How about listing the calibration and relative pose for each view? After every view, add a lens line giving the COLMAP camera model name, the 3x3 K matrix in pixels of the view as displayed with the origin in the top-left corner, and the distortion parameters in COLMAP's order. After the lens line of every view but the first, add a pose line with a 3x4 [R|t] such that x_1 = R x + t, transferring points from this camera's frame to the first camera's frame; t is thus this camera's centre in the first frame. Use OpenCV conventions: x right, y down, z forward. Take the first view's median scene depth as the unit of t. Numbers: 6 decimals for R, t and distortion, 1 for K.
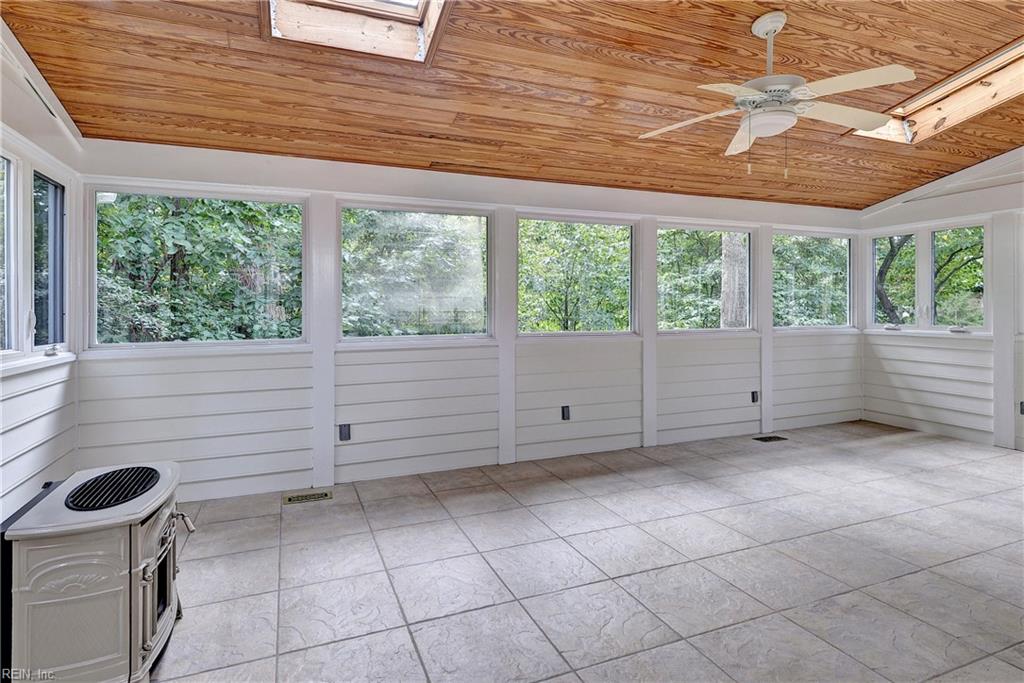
lens RADIAL K [[463.5, 0, 511.2], [0, 463.5, 311.4], [0, 0, 1]] dist [0.019710, -0.006523]
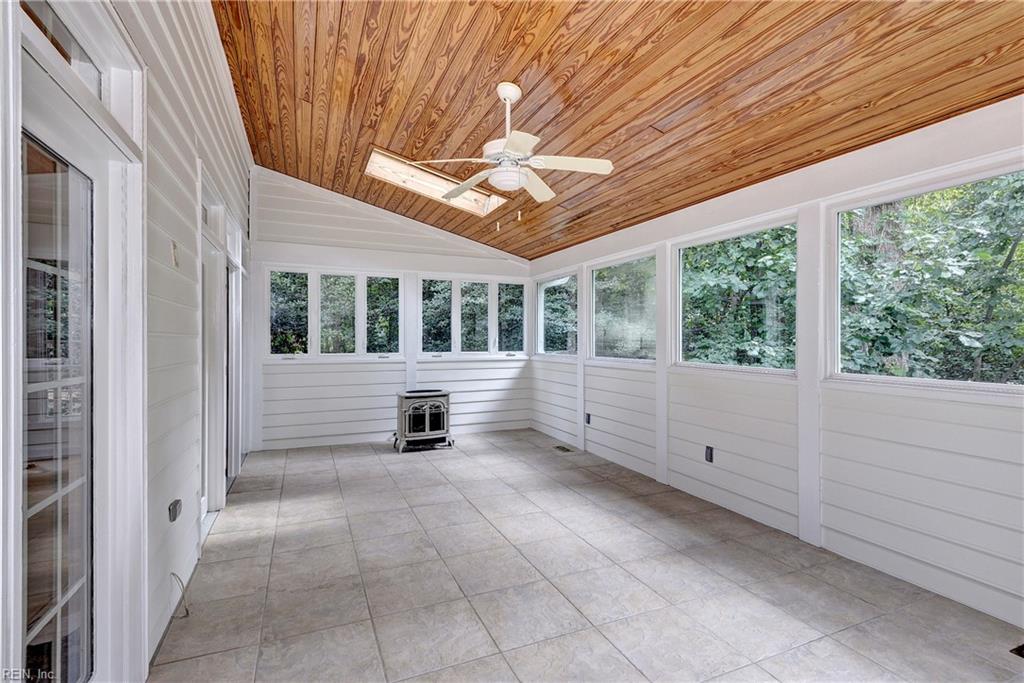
lens RADIAL K [[483.7, 0, 512.0], [0, 483.7, 341.5], [0, 0, 1]] dist [0.018778, -0.000165]
pose [[0.071453, 0.011214, -0.997381, 1.282976], [-0.015597, 0.999827, 0.010125, -0.004736], [0.997322, 0.014833, 0.071616, 0.681227]]
